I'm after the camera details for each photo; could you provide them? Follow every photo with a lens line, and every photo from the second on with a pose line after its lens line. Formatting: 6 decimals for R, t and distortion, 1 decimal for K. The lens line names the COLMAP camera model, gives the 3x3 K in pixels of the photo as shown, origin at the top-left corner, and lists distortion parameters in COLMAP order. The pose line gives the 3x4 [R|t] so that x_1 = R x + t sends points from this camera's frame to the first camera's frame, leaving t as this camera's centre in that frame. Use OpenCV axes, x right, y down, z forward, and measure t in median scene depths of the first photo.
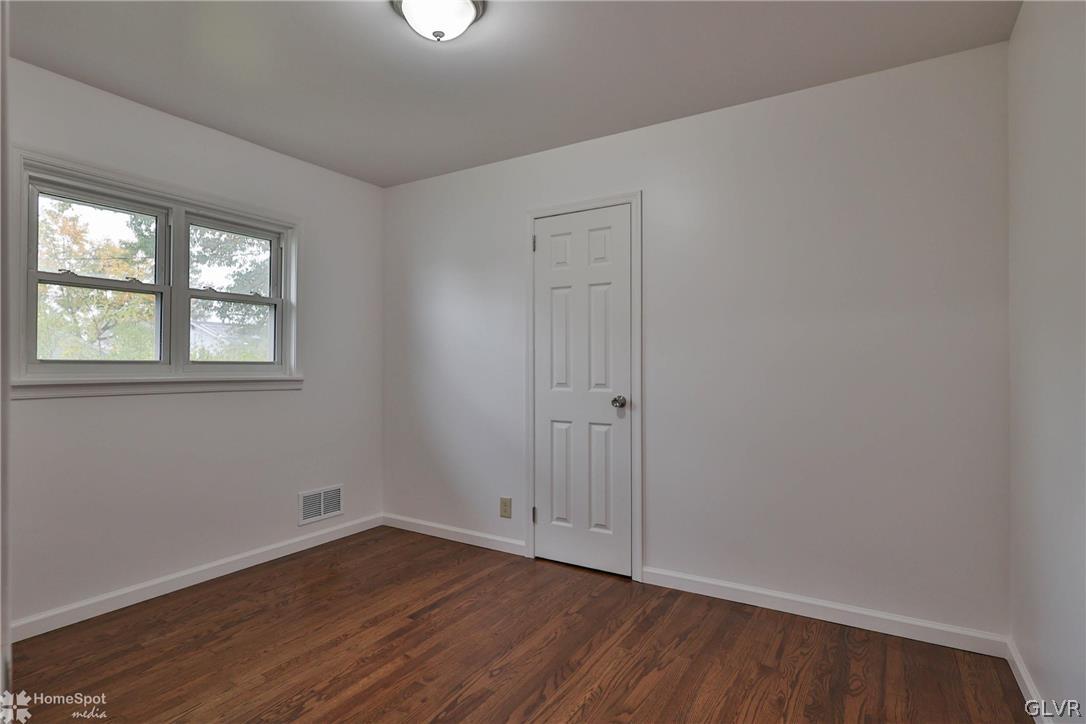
lens RADIAL K [[541.9, 0, 543.0], [0, 541.9, 362.0], [0, 0, 1]] dist [0.001714, 0.000596]
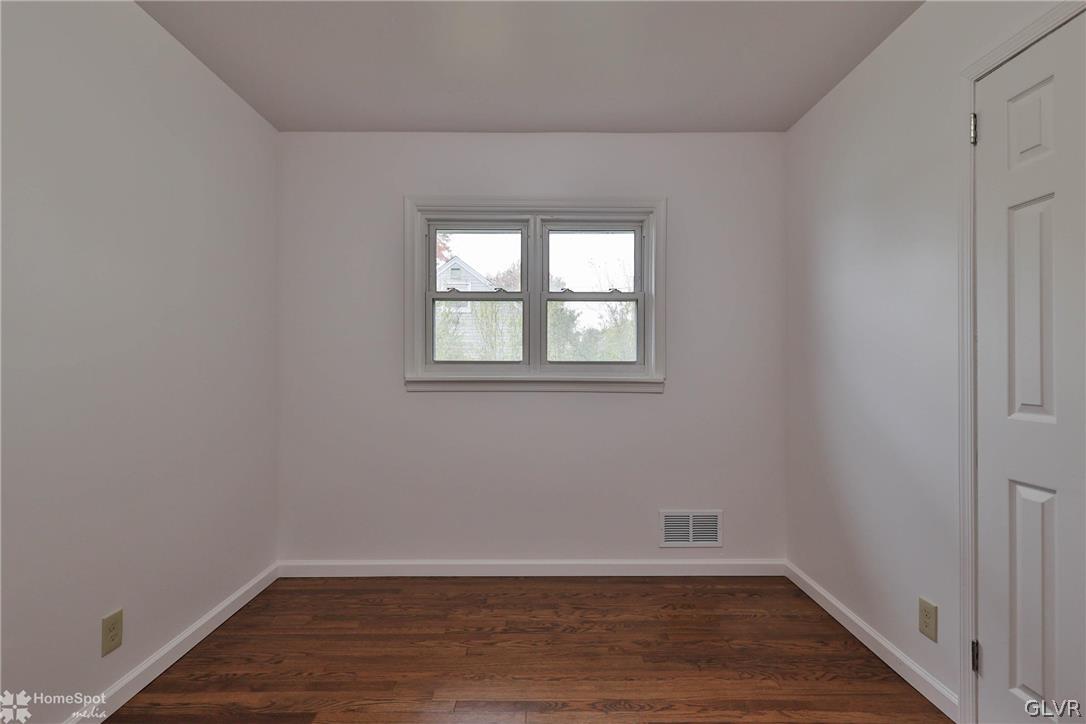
lens RADIAL K [[541.9, 0, 543.0], [0, 541.9, 362.0], [0, 0, 1]] dist [0.001714, 0.000596]
pose [[0.531803, -0.003303, -0.846862, 0.213931], [0.003971, 0.999991, -0.001406, 0.001202], [0.846859, -0.002615, 0.531811, 0.399374]]
